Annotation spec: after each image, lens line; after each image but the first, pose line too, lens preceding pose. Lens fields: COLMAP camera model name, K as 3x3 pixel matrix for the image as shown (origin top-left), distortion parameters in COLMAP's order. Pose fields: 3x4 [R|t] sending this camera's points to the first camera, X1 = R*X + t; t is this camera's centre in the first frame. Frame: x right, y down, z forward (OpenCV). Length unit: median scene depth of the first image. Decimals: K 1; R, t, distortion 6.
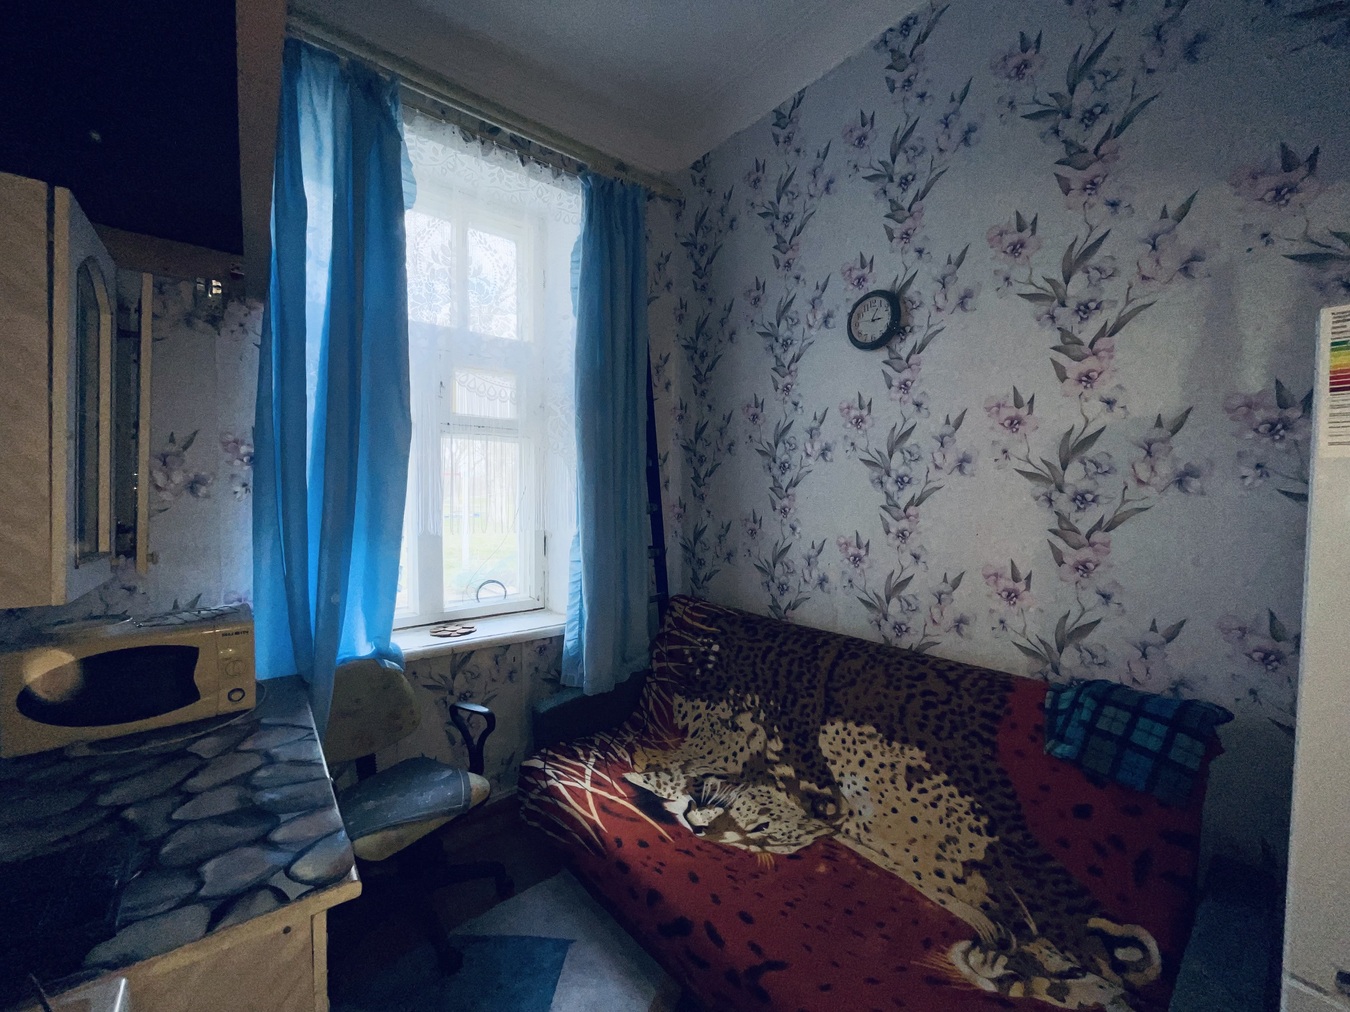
lens RADIAL K [[544.1, 0, 673.6], [0, 544.1, 505.0], [0, 0, 1]] dist [-0.004675, 0.000950]
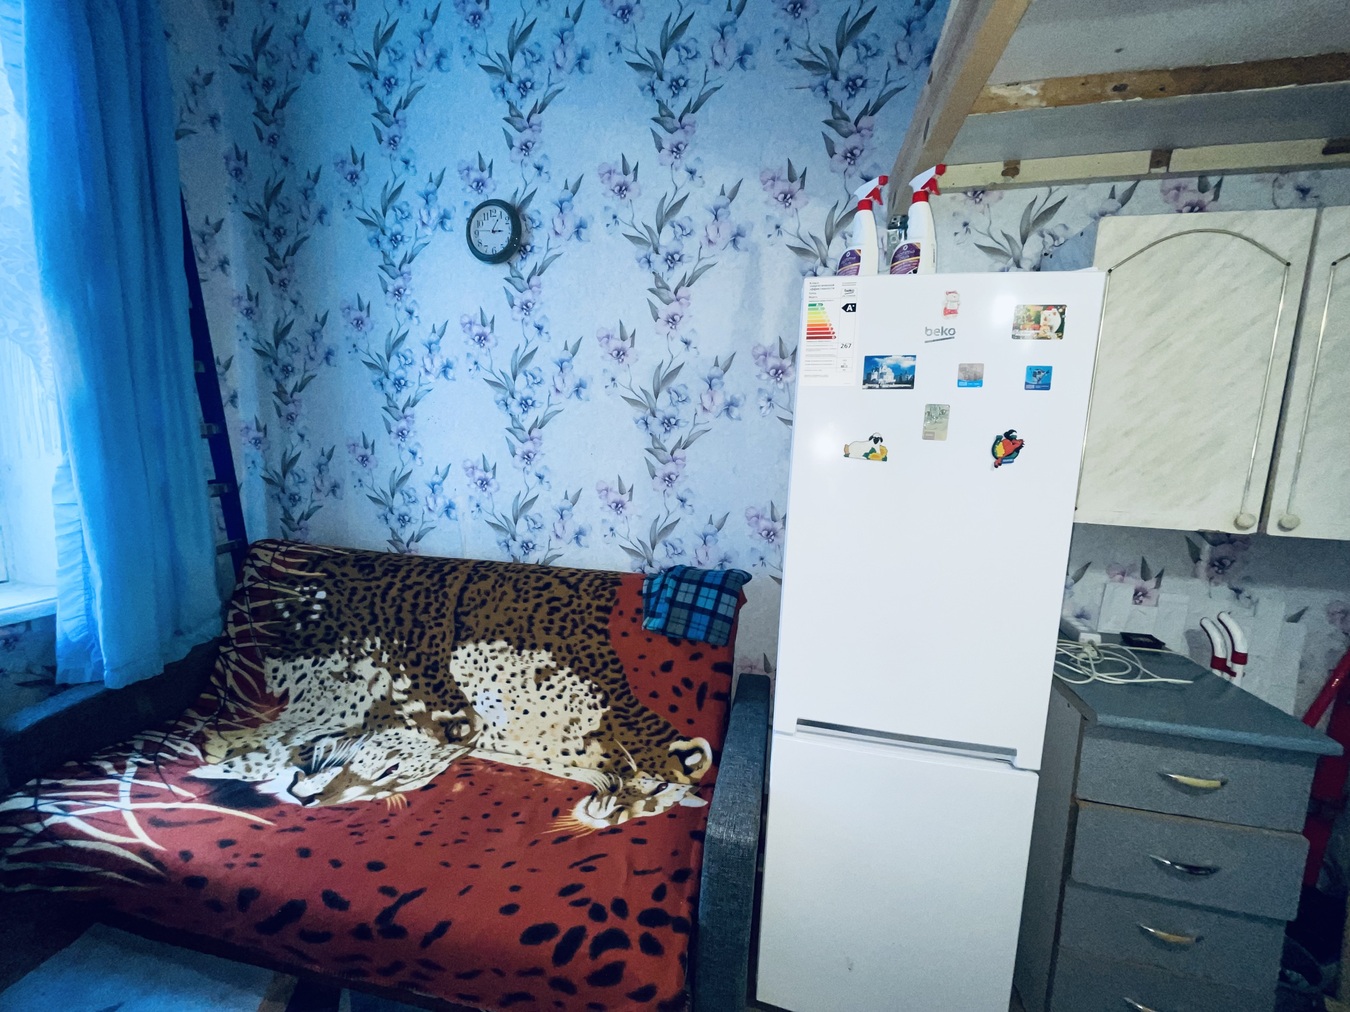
lens RADIAL K [[544.1, 0, 674.1], [0, 544.1, 504.2], [0, 0, 1]] dist [-0.004675, 0.000950]
pose [[0.792723, -0.062302, 0.606390, 0.012288], [-0.008214, 0.993581, 0.112821, 0.029696], [-0.609527, -0.094416, 0.787123, 0.014296]]
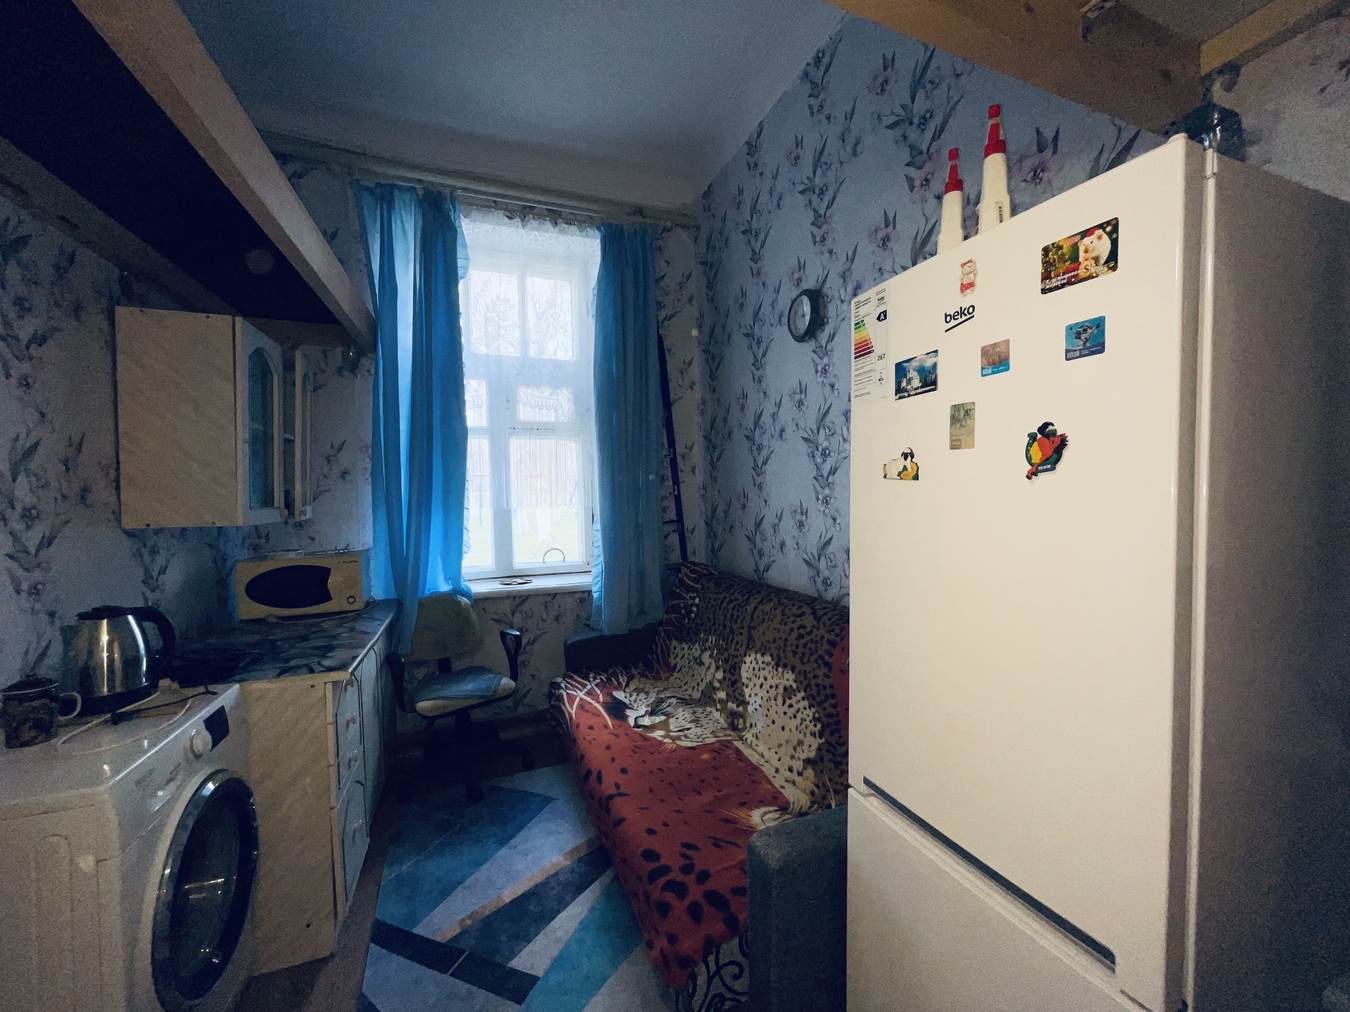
lens RADIAL K [[544.1, 0, 672.7], [0, 544.1, 504.2], [0, 0, 1]] dist [-0.004675, 0.000950]
pose [[0.948896, -0.014410, -0.315260, 0.536184], [0.013236, 0.999895, -0.005866, 0.072872], [0.315311, 0.001393, 0.948987, -0.209479]]
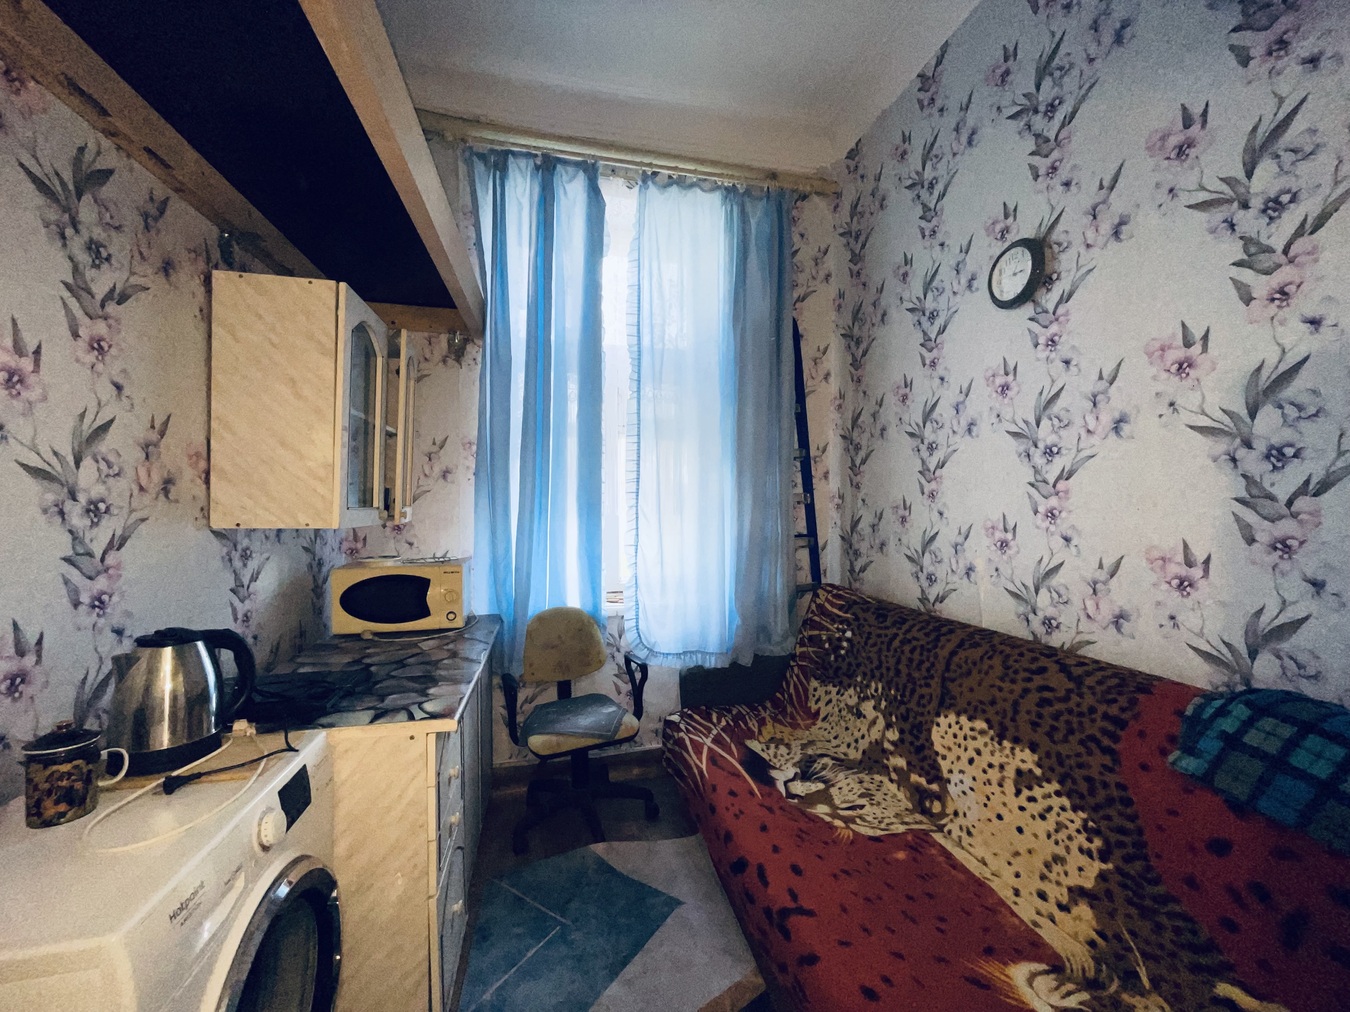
lens RADIAL K [[544.1, 0, 673.2], [0, 544.1, 504.6], [0, 0, 1]] dist [-0.004675, 0.000950]
pose [[0.901506, -0.002169, -0.432762, 0.285529], [-0.009793, 0.999629, -0.025411, 0.075802], [0.432656, 0.027146, 0.901150, -0.035195]]
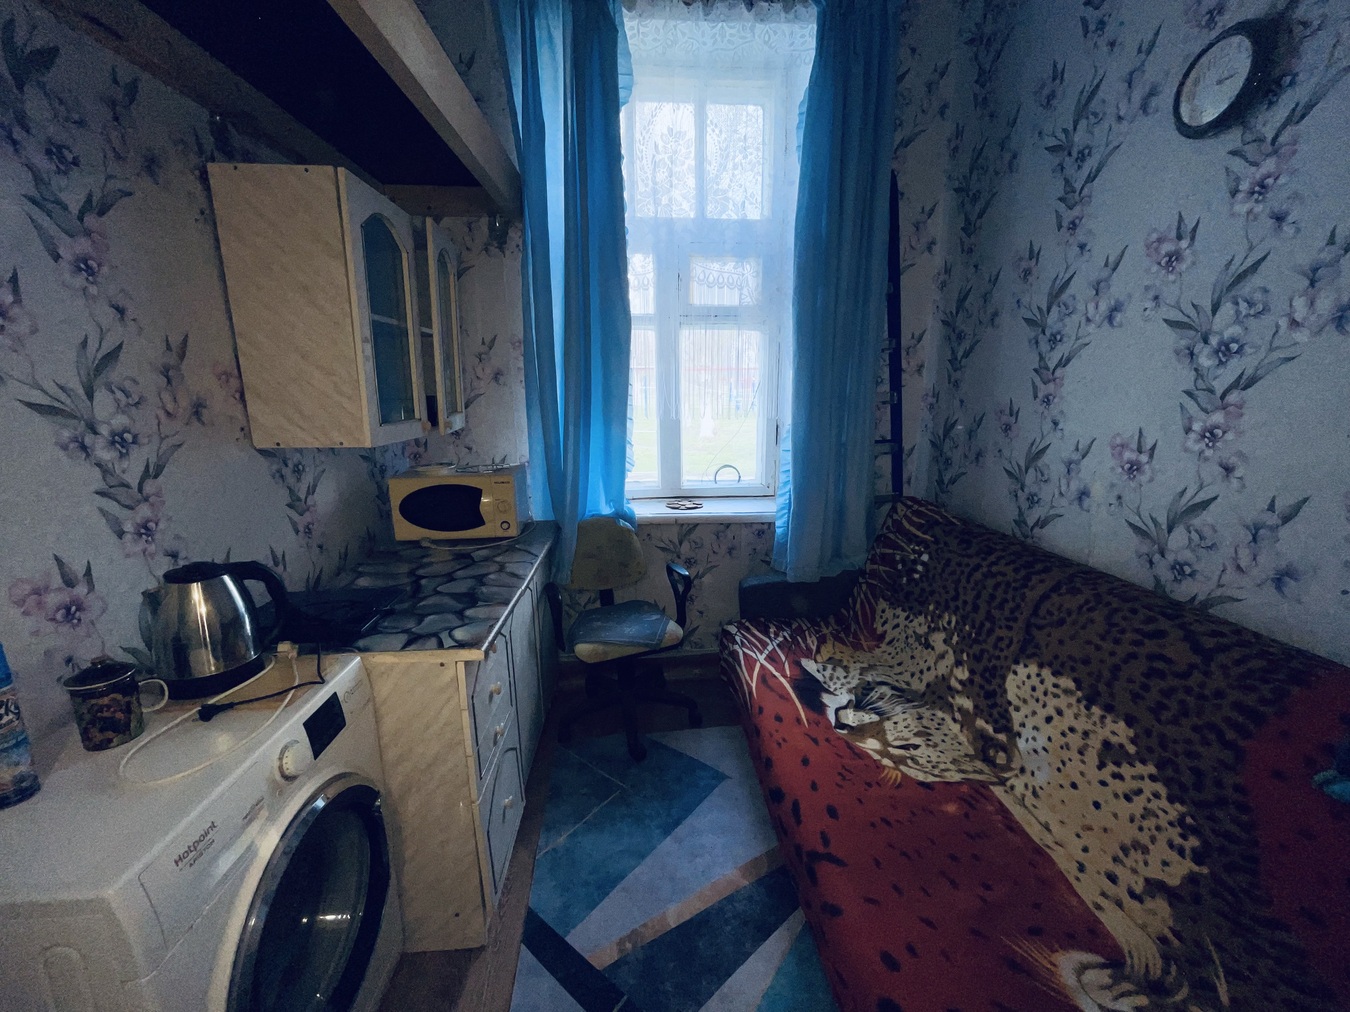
lens RADIAL K [[544.1, 0, 673.4], [0, 544.1, 504.9], [0, 0, 1]] dist [-0.004675, 0.000950]
pose [[0.819542, 0.113782, -0.561609, 0.299704], [-0.006098, 0.981764, 0.190007, 0.019844], [0.572987, -0.152294, 0.805290, 0.094628]]
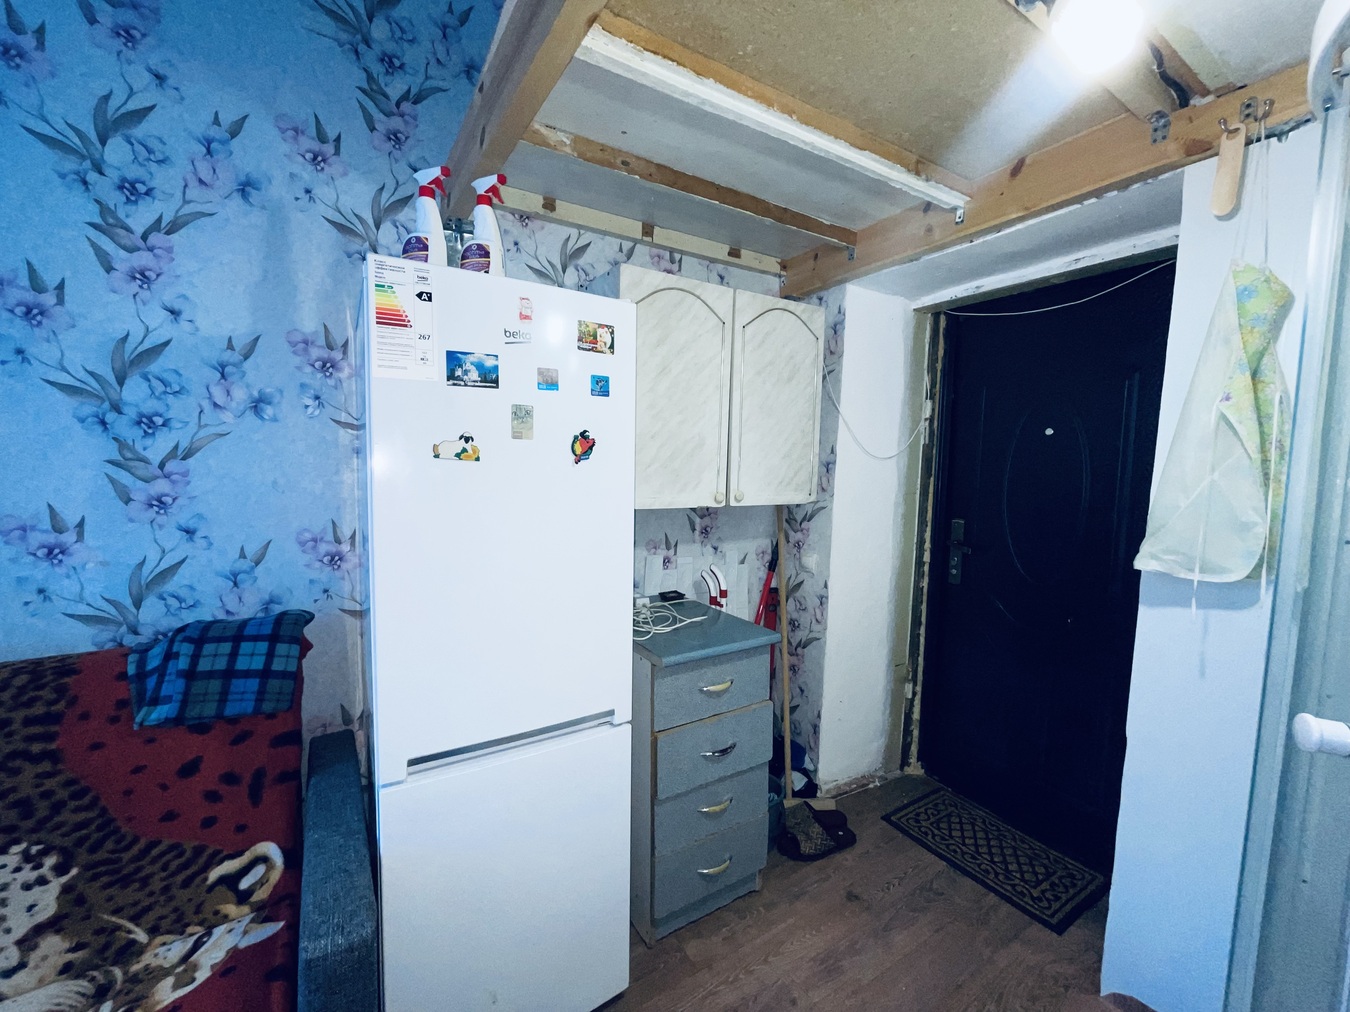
lens RADIAL K [[544.1, 0, 674.3], [0, 544.1, 504.3], [0, 0, 1]] dist [-0.004675, 0.000950]
pose [[0.131933, -0.089580, 0.987203, 0.011846], [0.013232, 0.995979, 0.088608, 0.046210], [-0.991170, 0.001373, 0.132587, 0.066366]]
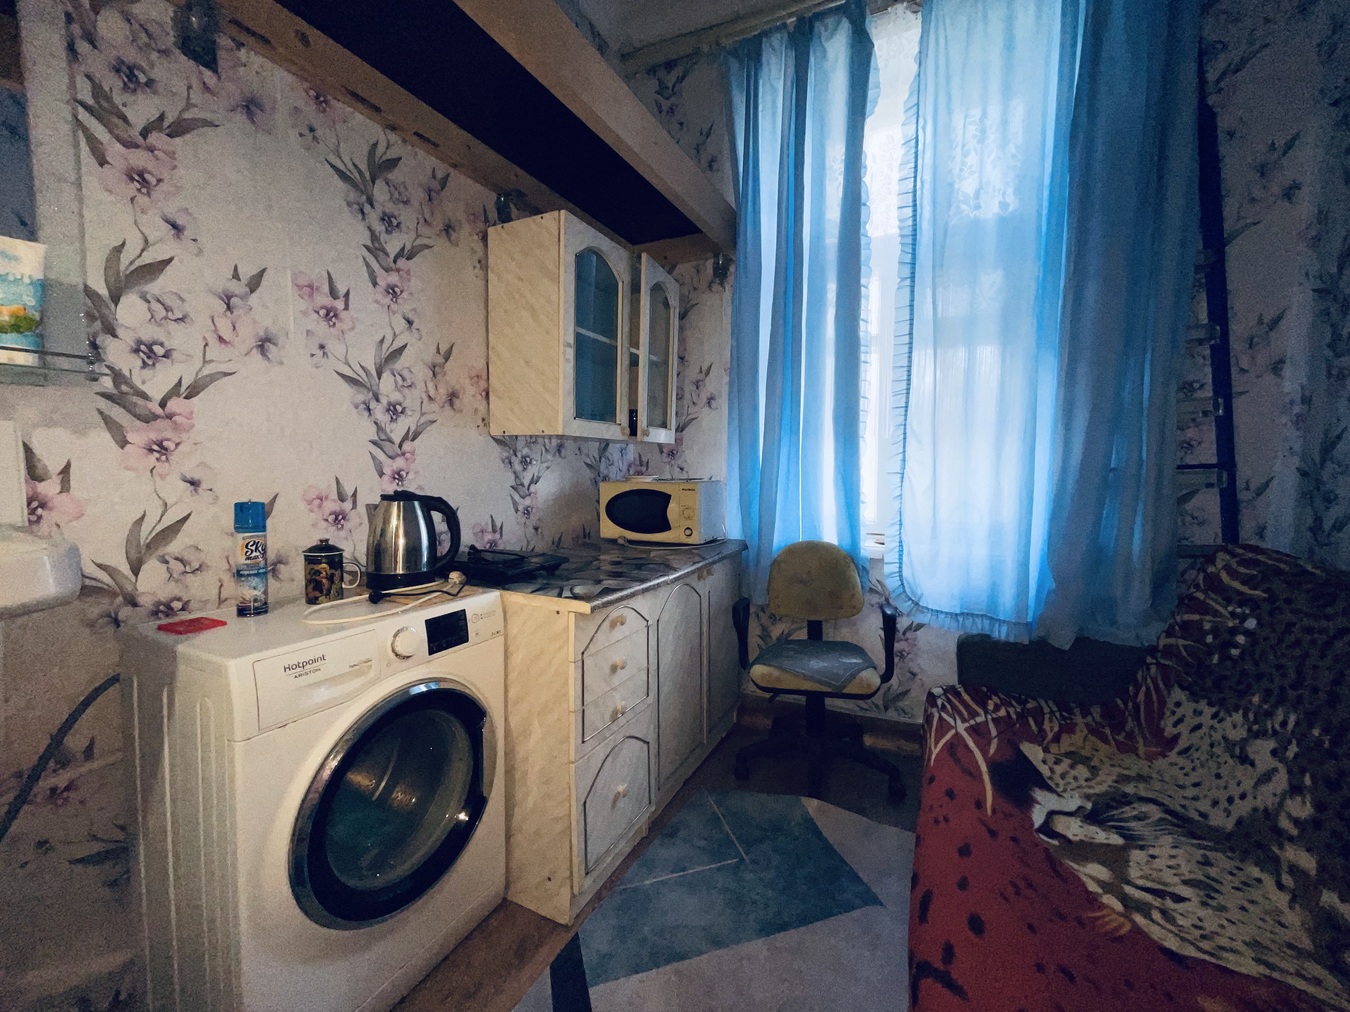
lens RADIAL K [[544.1, 0, 673.5], [0, 544.1, 503.9], [0, 0, 1]] dist [-0.004675, 0.000950]
pose [[0.426596, 0.062920, -0.902251, 0.422345], [-0.030107, 0.998012, 0.055363, 0.166036], [0.903941, 0.003546, 0.427642, 0.286140]]
